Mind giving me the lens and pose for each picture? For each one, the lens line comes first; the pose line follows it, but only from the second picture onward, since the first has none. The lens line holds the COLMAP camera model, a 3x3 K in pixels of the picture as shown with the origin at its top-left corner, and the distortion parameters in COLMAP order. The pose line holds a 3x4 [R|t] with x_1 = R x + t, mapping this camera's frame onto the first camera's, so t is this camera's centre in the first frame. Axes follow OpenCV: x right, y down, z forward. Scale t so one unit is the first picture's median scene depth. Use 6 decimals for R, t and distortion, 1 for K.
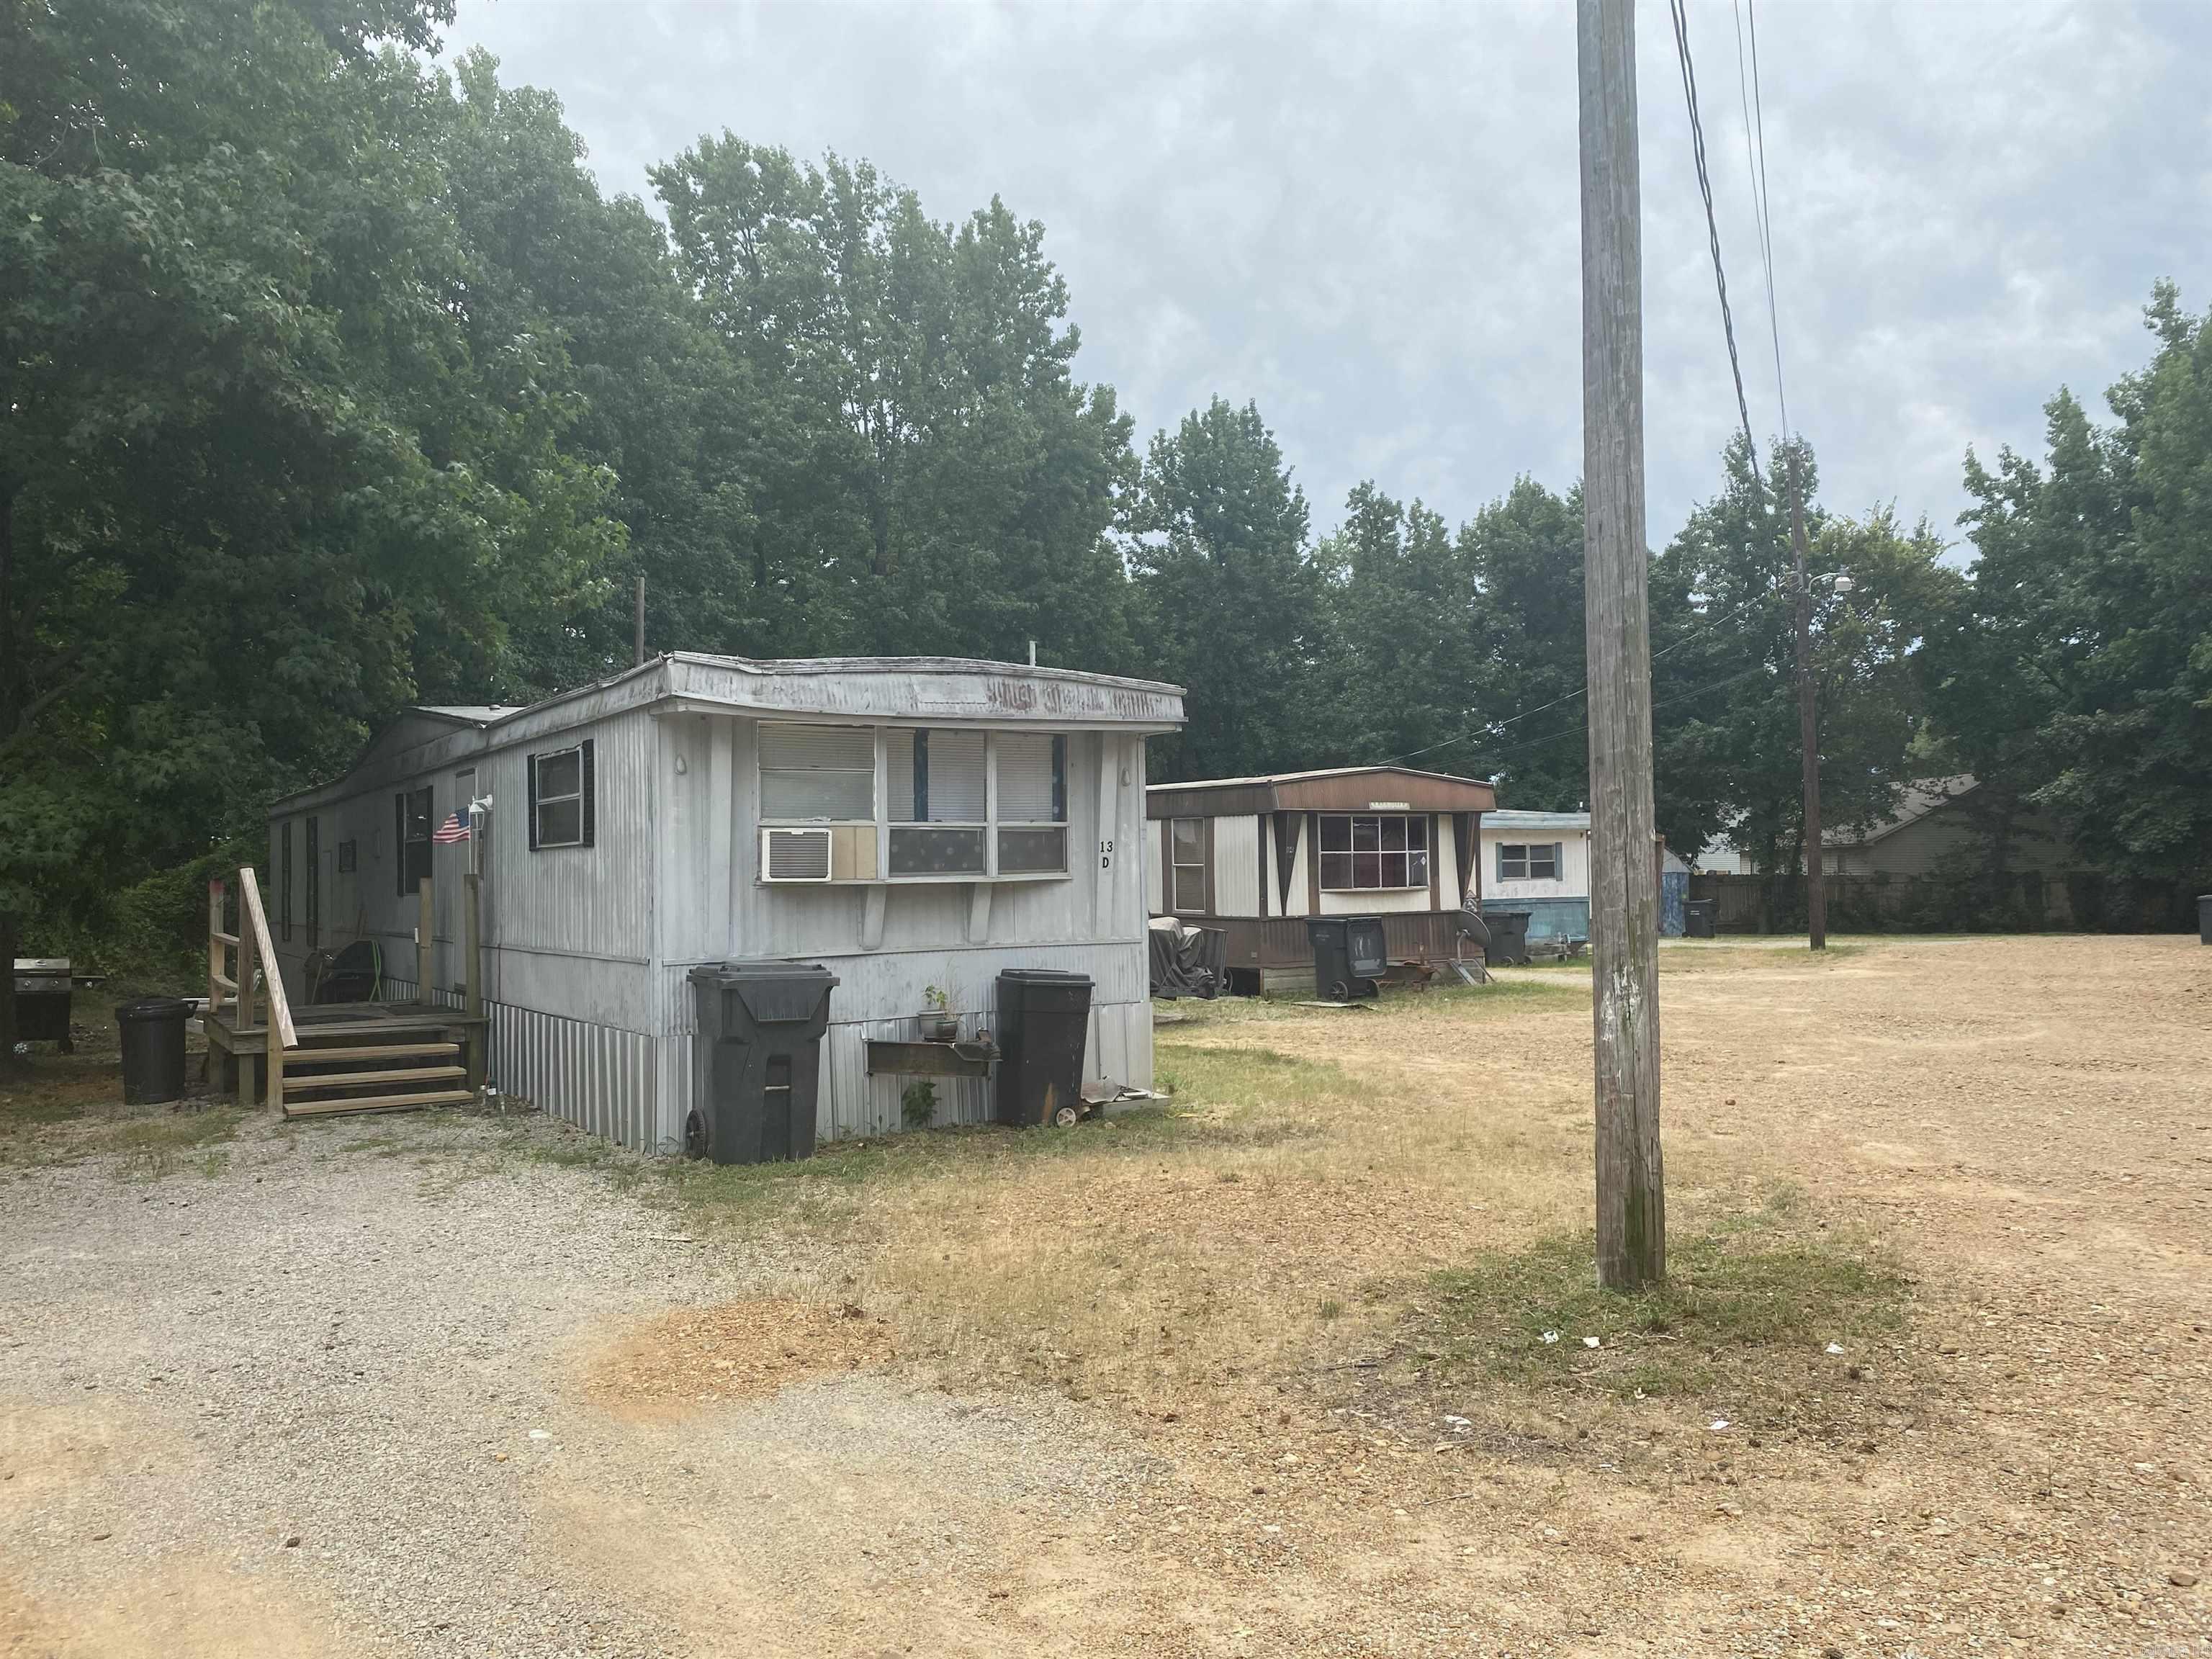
lens RADIAL K [[1664.2, 0, 1106.0], [0, 1664.2, 829.5], [0, 0, 1]] dist [0.033269, -0.049263]
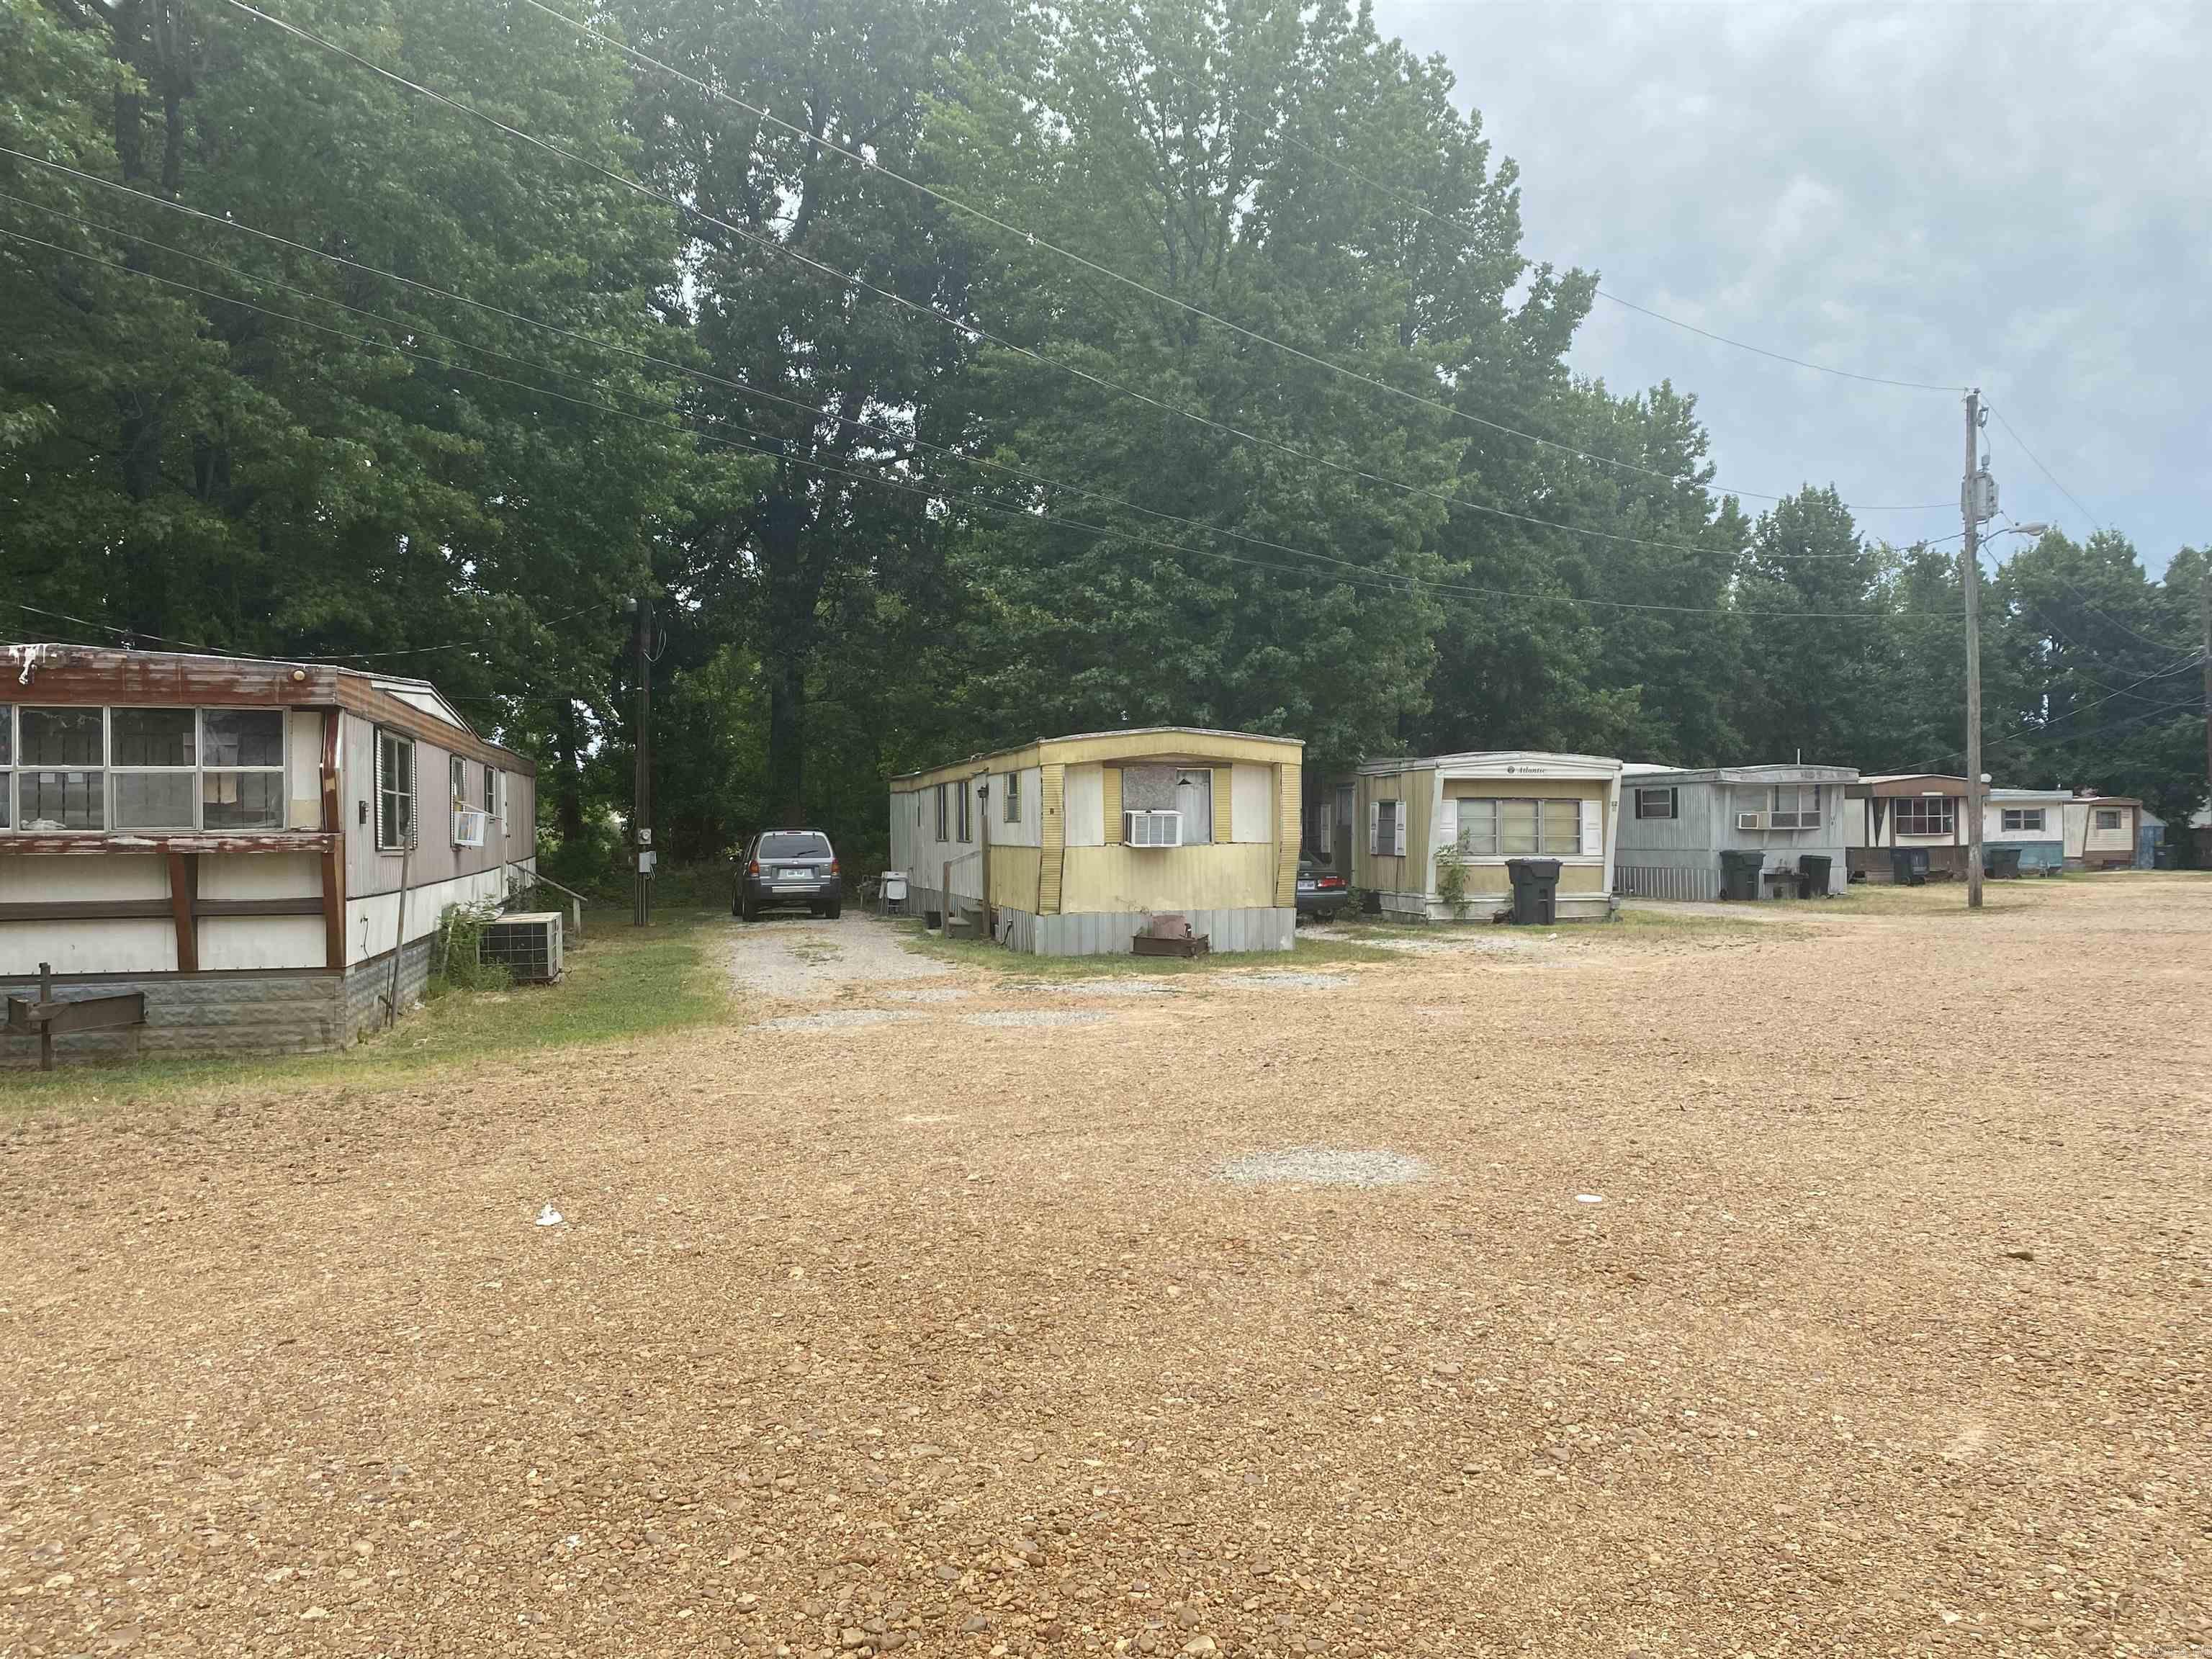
lens RADIAL K [[1688.6, 0, 1106.0], [0, 1688.6, 829.5], [0, 0, 1]] dist [-0.079661, 0.092035]
pose [[0.955148, 0.003889, -0.296105, -0.160929], [0.004852, 0.999574, 0.028781, -0.028351], [0.296090, -0.028927, 0.954722, -1.047250]]
